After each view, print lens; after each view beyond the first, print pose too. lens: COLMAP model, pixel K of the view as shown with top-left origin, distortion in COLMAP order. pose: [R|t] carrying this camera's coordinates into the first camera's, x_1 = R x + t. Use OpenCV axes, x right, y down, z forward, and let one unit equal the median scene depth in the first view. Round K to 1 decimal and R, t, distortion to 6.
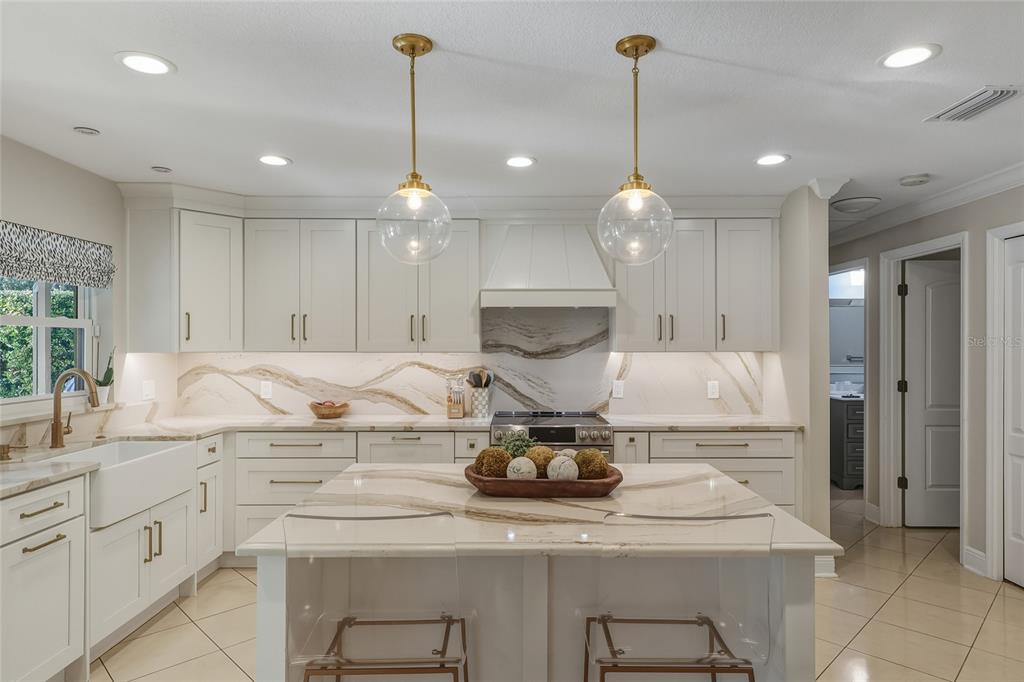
lens RADIAL K [[595.5, 0, 514.4], [0, 595.5, 341.1], [0, 0, 1]] dist [0.003295, 0.006043]
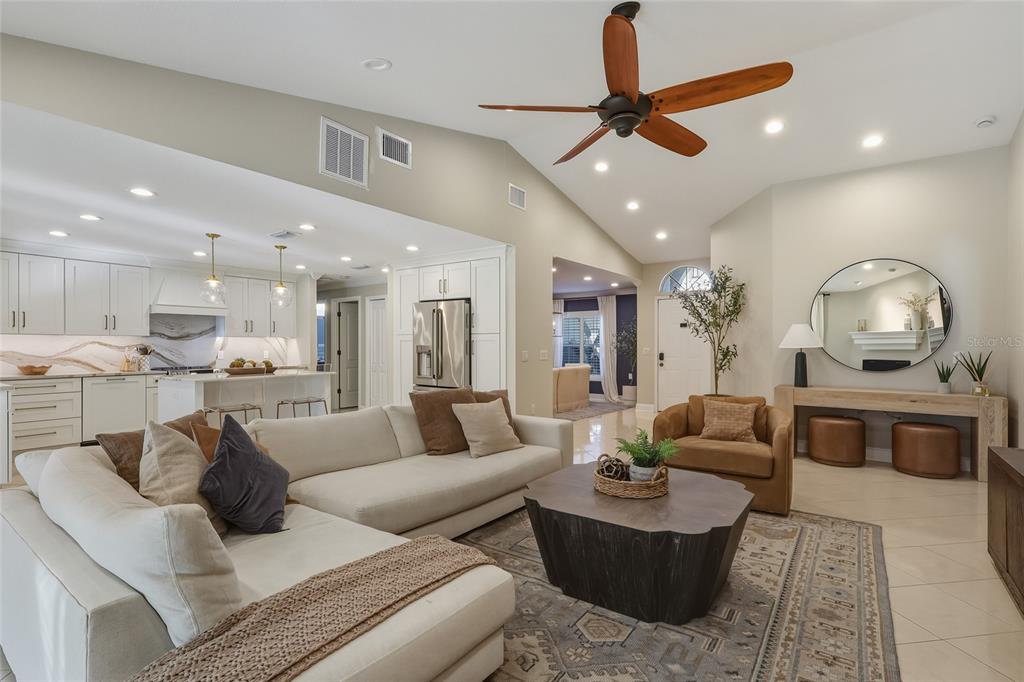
lens RADIAL K [[483.8, 0, 515.9], [0, 483.8, 345.4], [0, 0, 1]] dist [0.005507, -0.001057]
pose [[0.579799, -0.002179, 0.814757, -0.638451], [-0.003401, 0.999981, 0.005095, 0.036372], [-0.814752, -0.005725, 0.579781, -0.868730]]
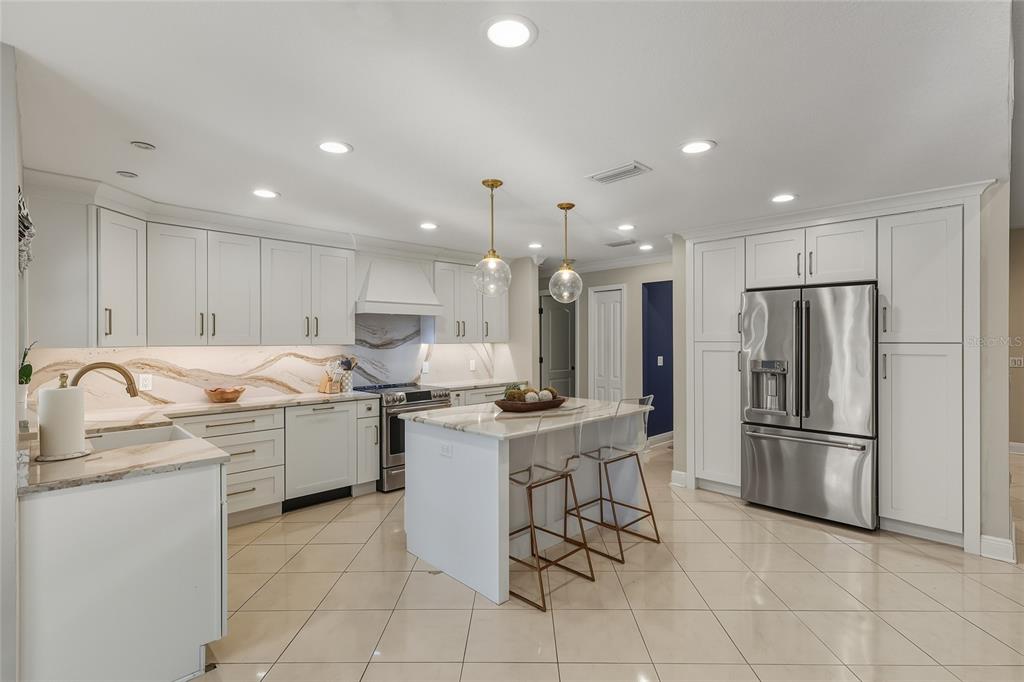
lens RADIAL K [[483.8, 0, 517.7], [0, 483.8, 341.3], [0, 0, 1]] dist [0.005507, -0.001057]
pose [[0.710329, -0.005405, 0.703850, -0.575864], [-0.000879, 0.999963, 0.008565, 0.000632], [-0.703870, -0.006703, 0.710297, -0.082374]]
